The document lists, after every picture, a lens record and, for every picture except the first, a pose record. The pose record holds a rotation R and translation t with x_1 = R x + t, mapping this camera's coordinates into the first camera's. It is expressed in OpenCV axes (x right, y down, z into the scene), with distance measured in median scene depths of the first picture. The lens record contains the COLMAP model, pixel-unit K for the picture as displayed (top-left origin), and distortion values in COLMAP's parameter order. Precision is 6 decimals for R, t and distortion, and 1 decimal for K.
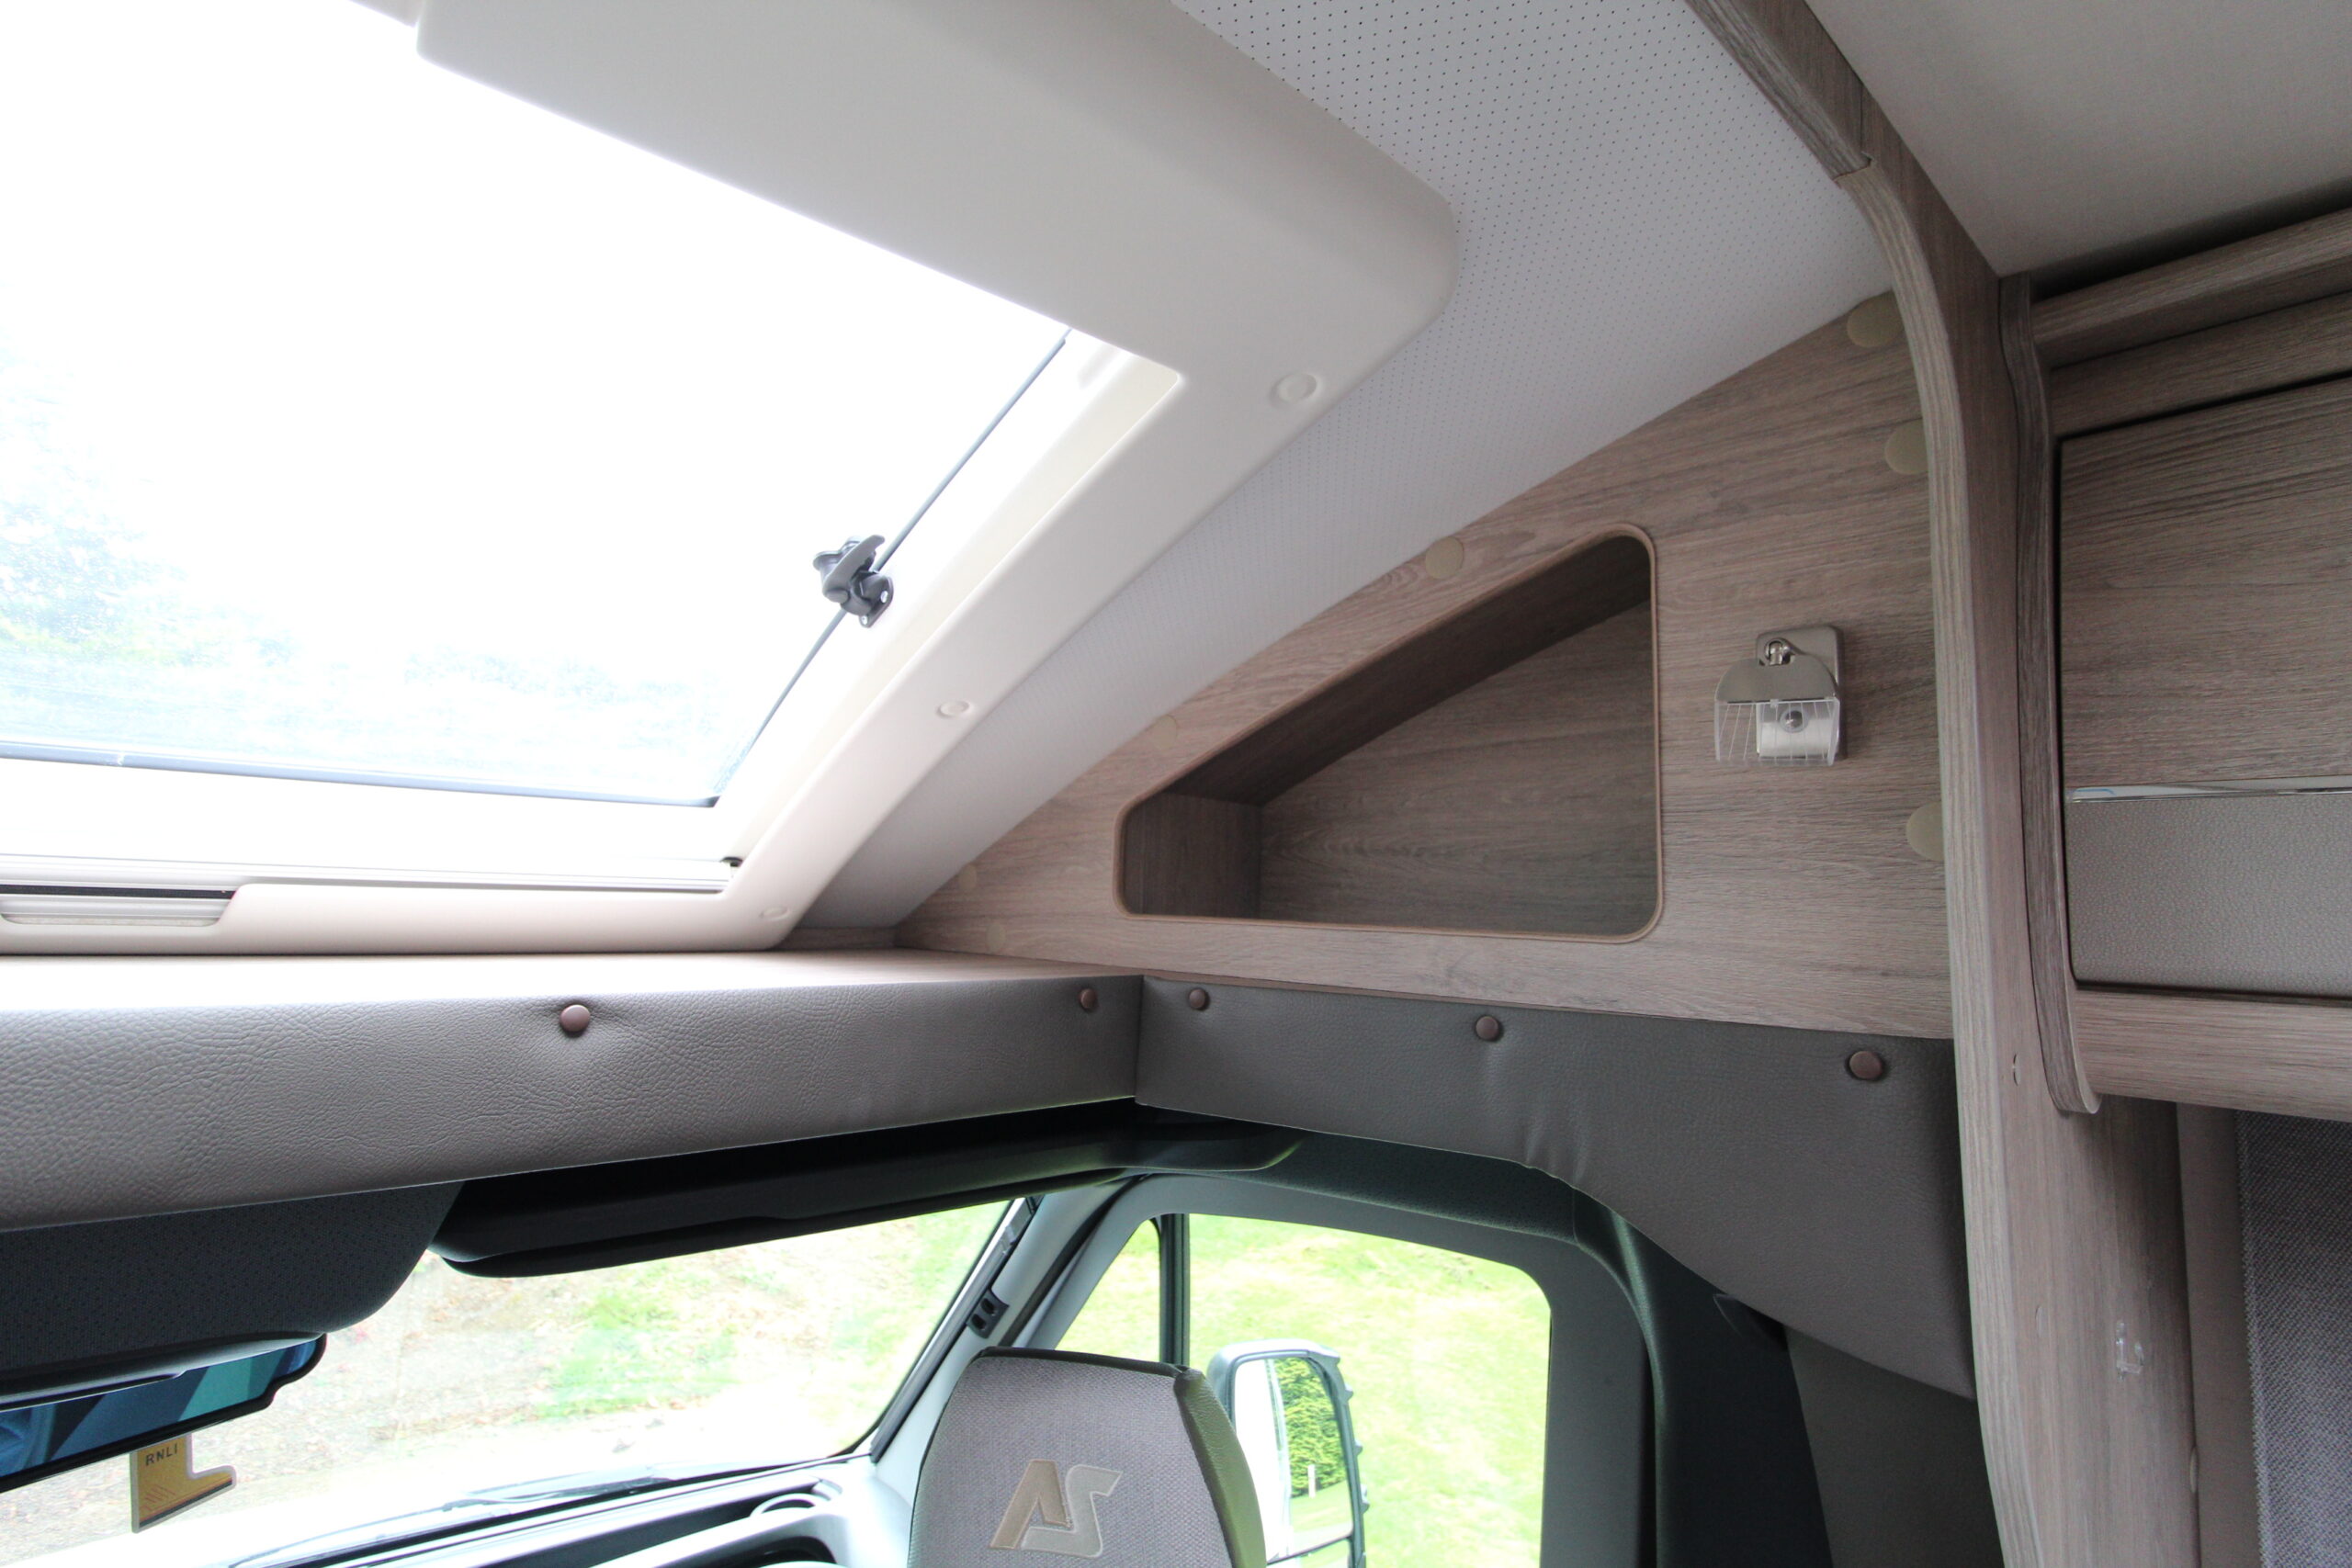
lens RADIAL K [[1095.3, 0, 1173.9], [0, 1095.3, 780.0], [0, 0, 1]] dist [-0.000207, -0.012944]
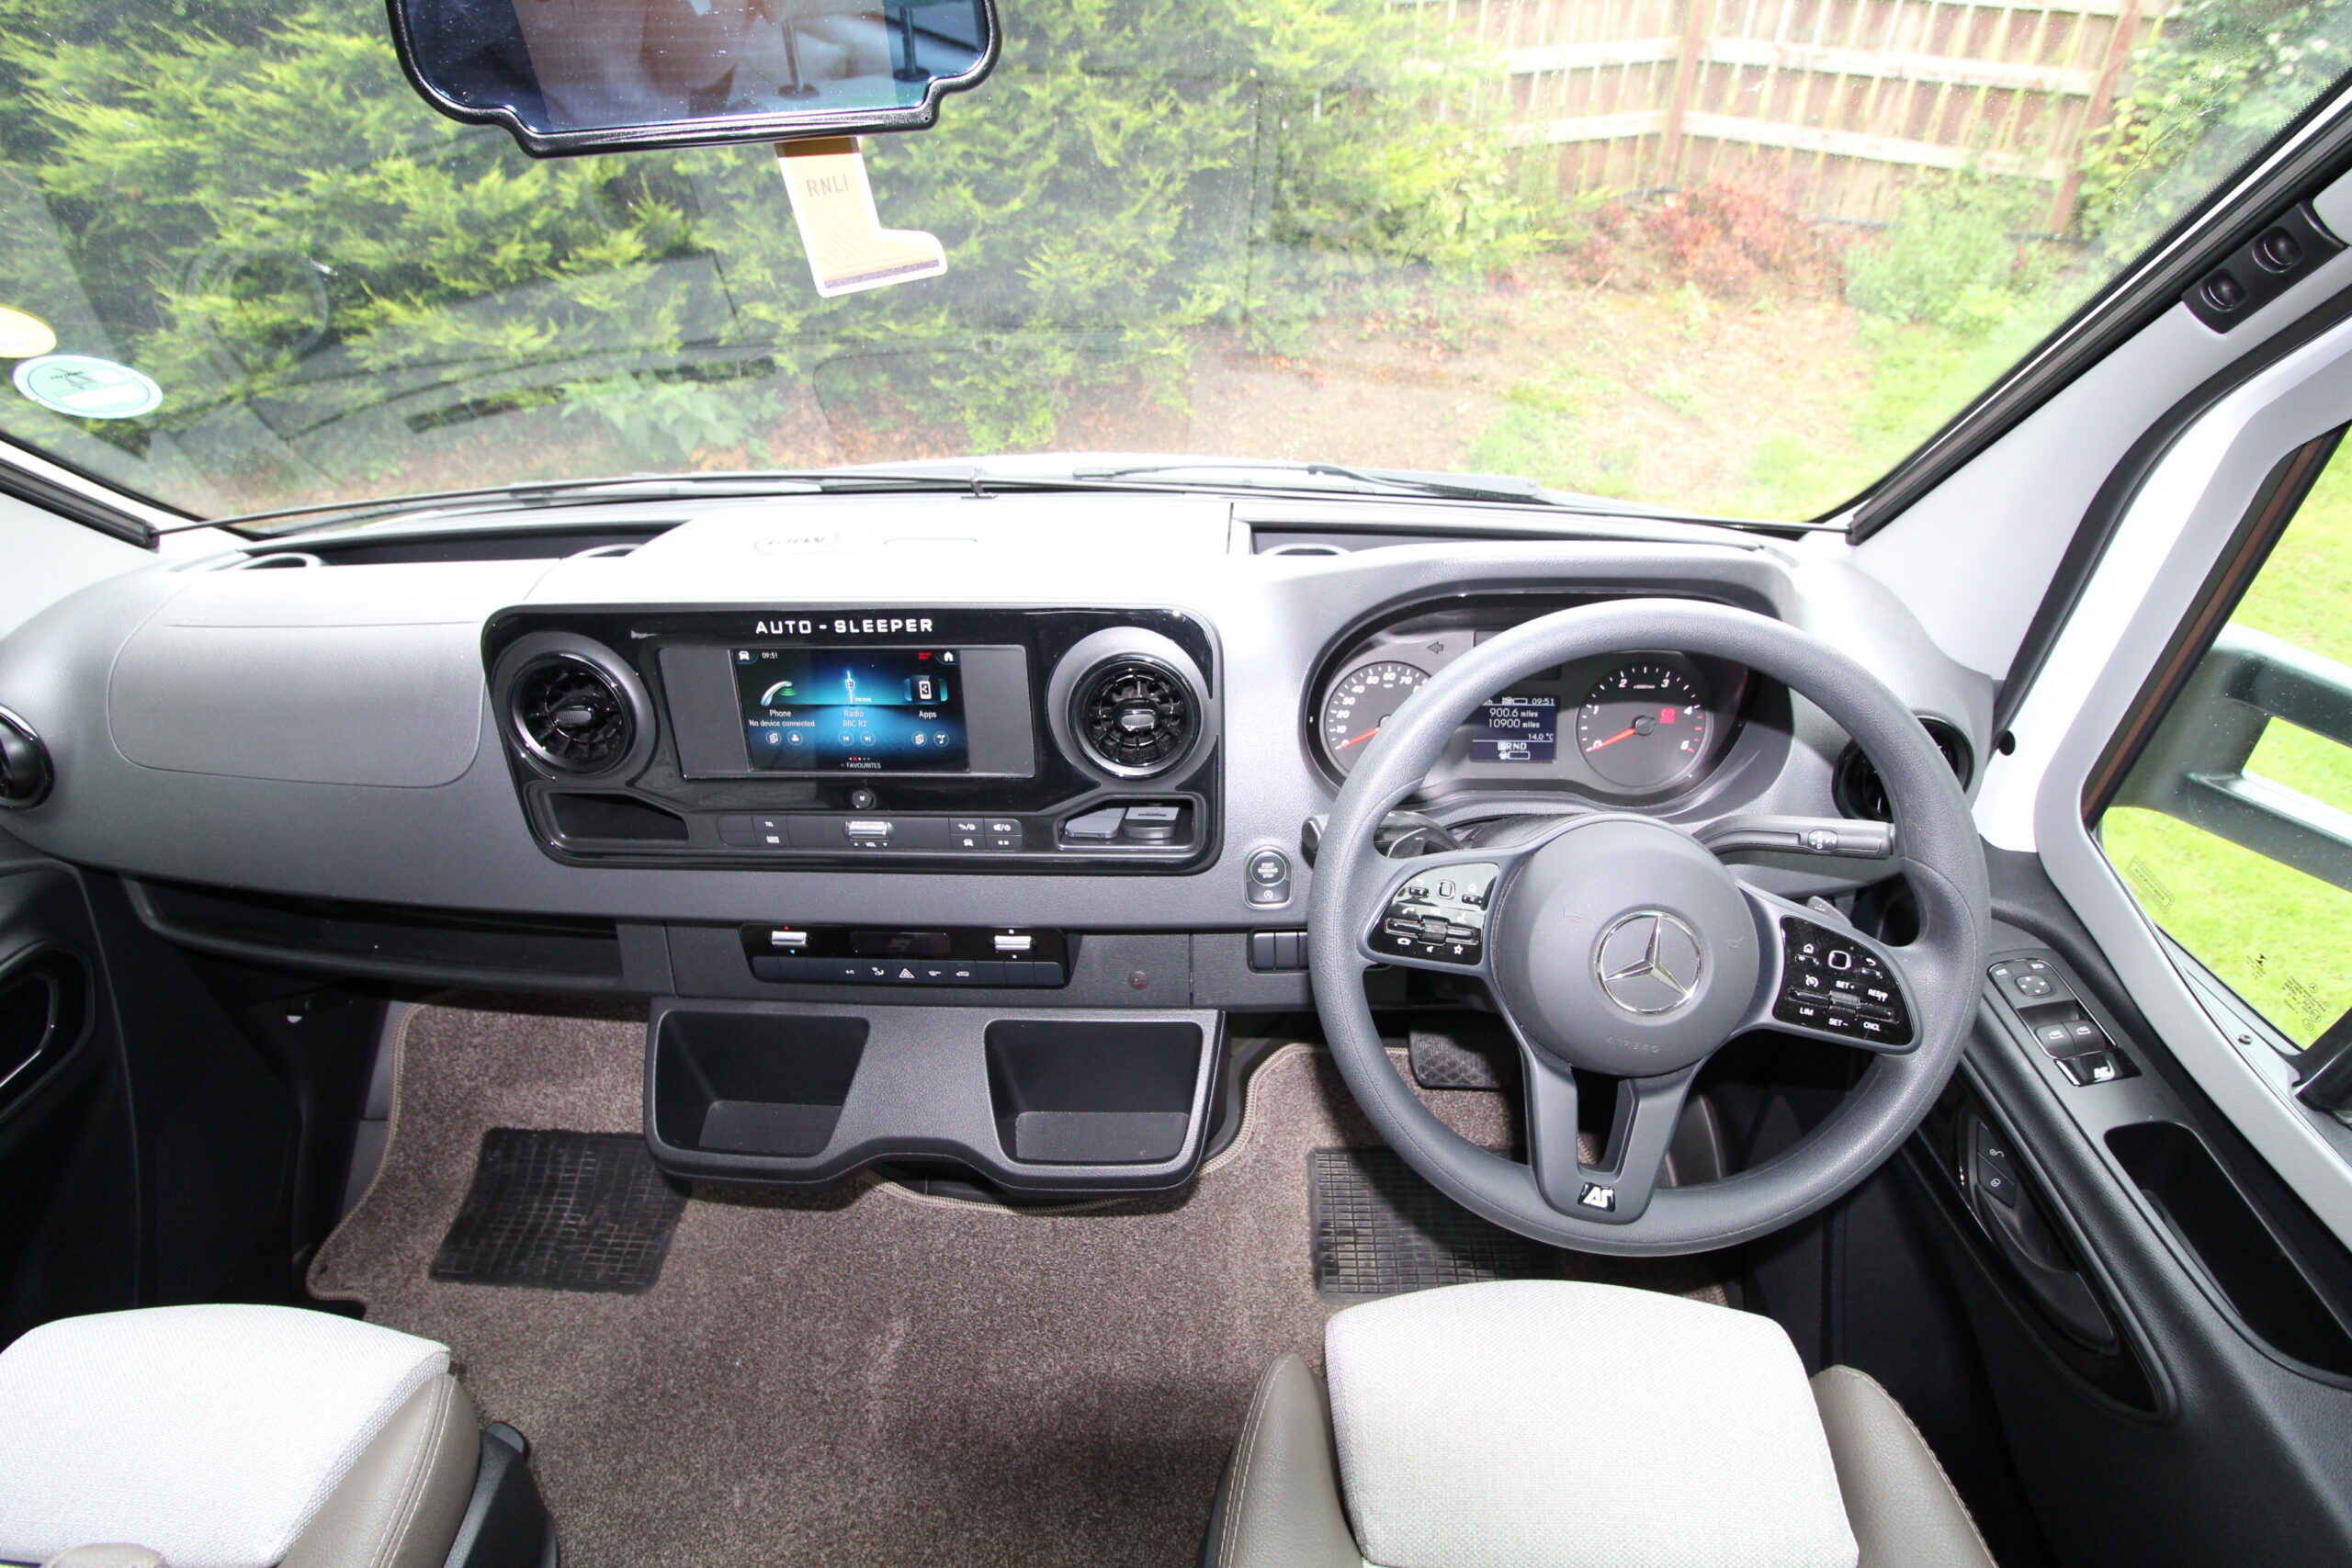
lens RADIAL K [[1095.3, 0, 1173.9], [0, 1095.3, 780.0], [0, 0, 1]] dist [-0.000207, -0.012944]
pose [[0.726890, 0.369490, -0.578885, -0.035524], [0.121967, 0.760073, 0.638289, 0.068356], [0.675837, -0.534571, 0.507423, 0.082389]]
